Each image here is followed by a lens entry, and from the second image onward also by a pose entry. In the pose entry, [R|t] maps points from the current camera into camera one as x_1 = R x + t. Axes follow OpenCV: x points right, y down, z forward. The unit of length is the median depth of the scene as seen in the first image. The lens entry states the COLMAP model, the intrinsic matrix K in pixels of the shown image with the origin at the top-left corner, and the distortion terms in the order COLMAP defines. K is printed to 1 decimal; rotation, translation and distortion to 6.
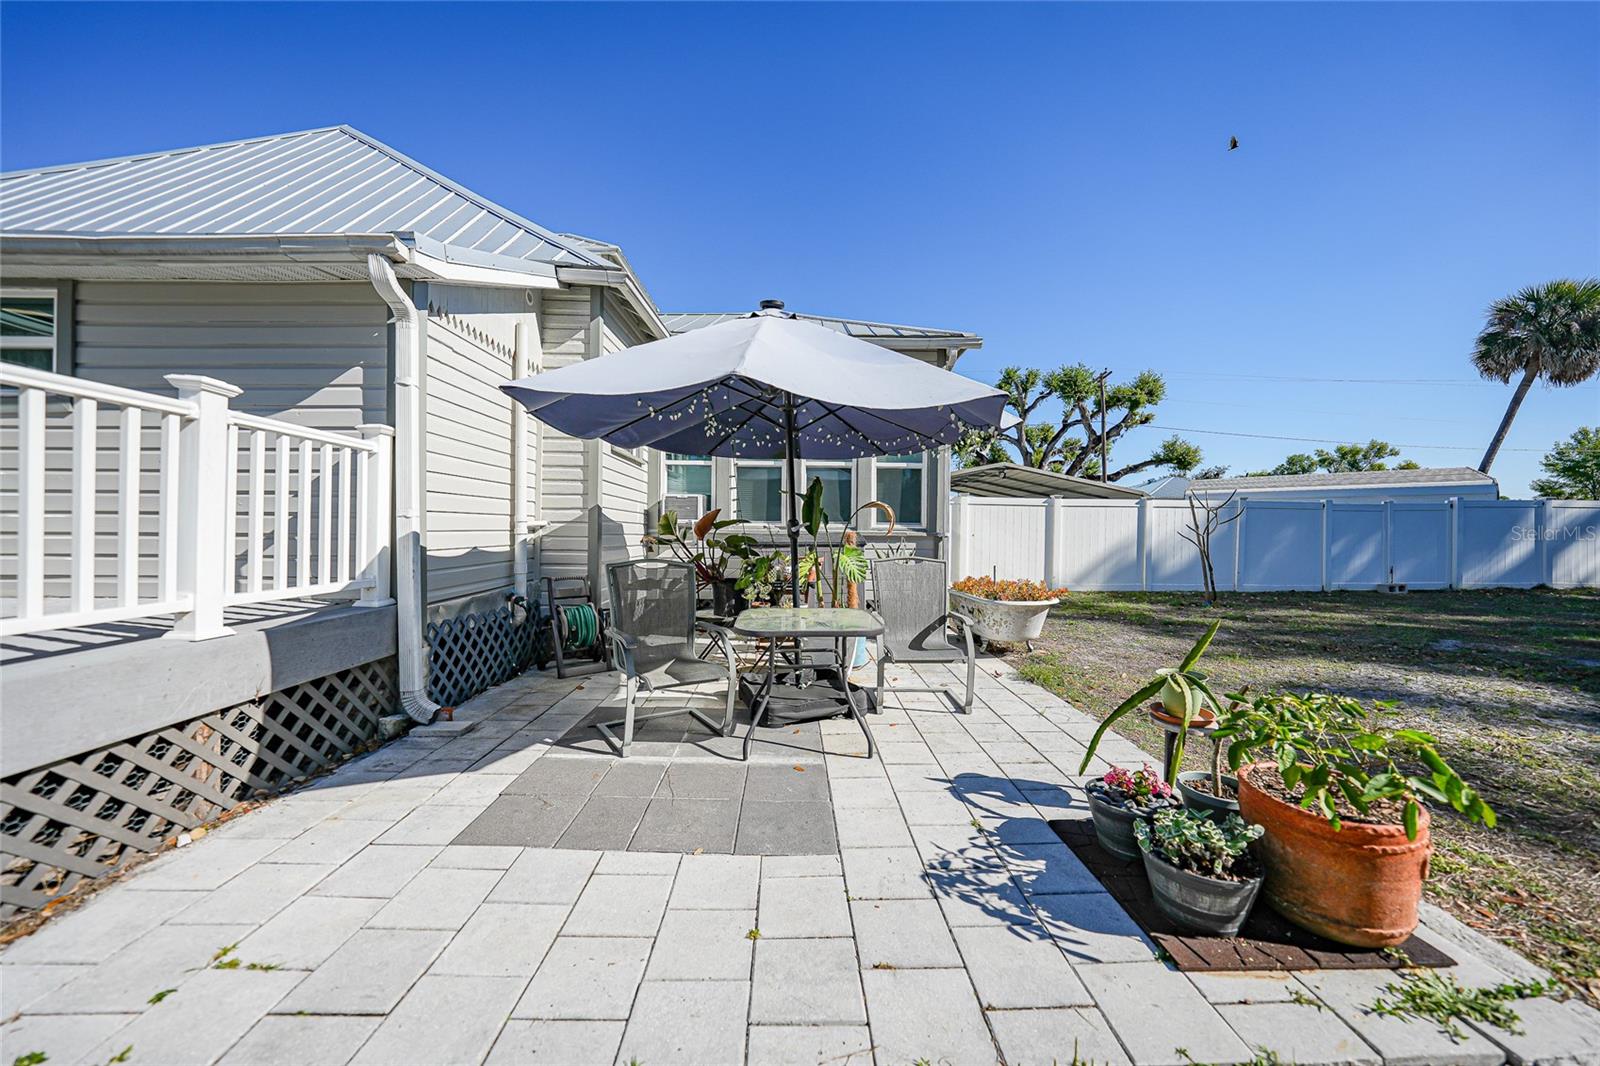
lens RADIAL K [[553.2, 0, 800.0], [0, 553.2, 533.0], [0, 0, 1]] dist [-0.030400, 0.007063]
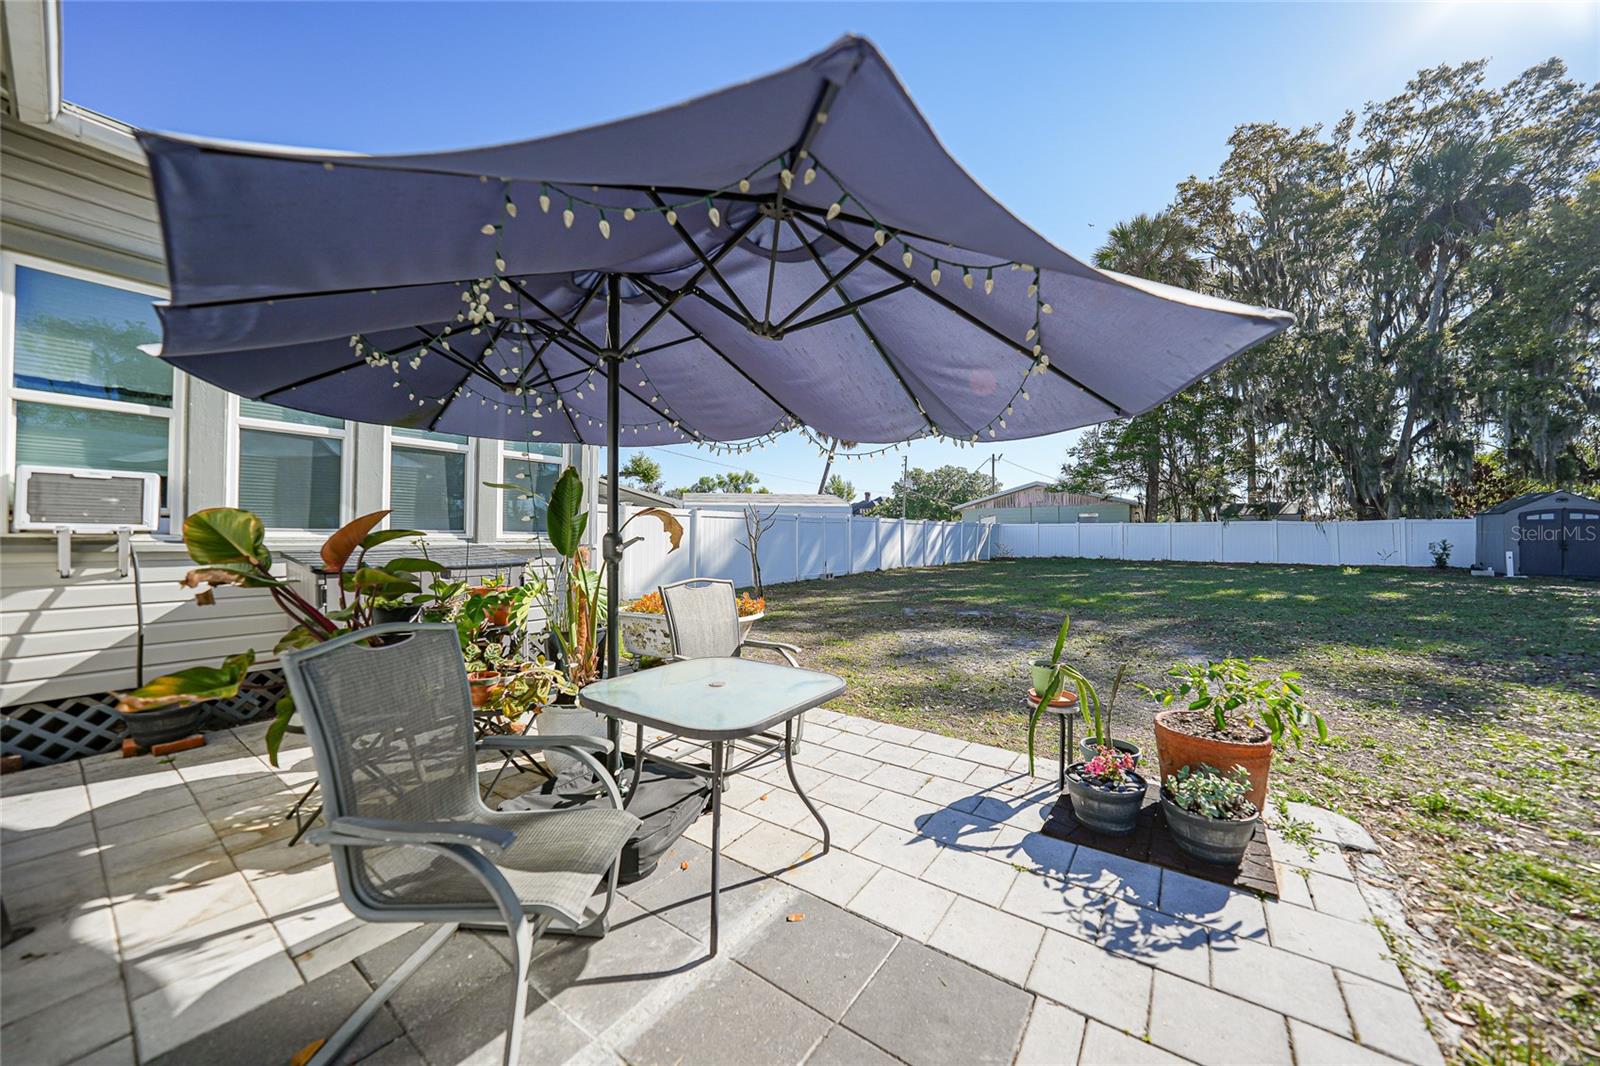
lens RADIAL K [[553.2, 0, 800.0], [0, 553.2, 533.0], [0, 0, 1]] dist [-0.030400, 0.007063]
pose [[0.593517, 0.001686, 0.804820, -0.535997], [0.004154, 0.999978, -0.005158, -0.026656], [-0.804811, 0.006404, 0.593497, 0.623807]]
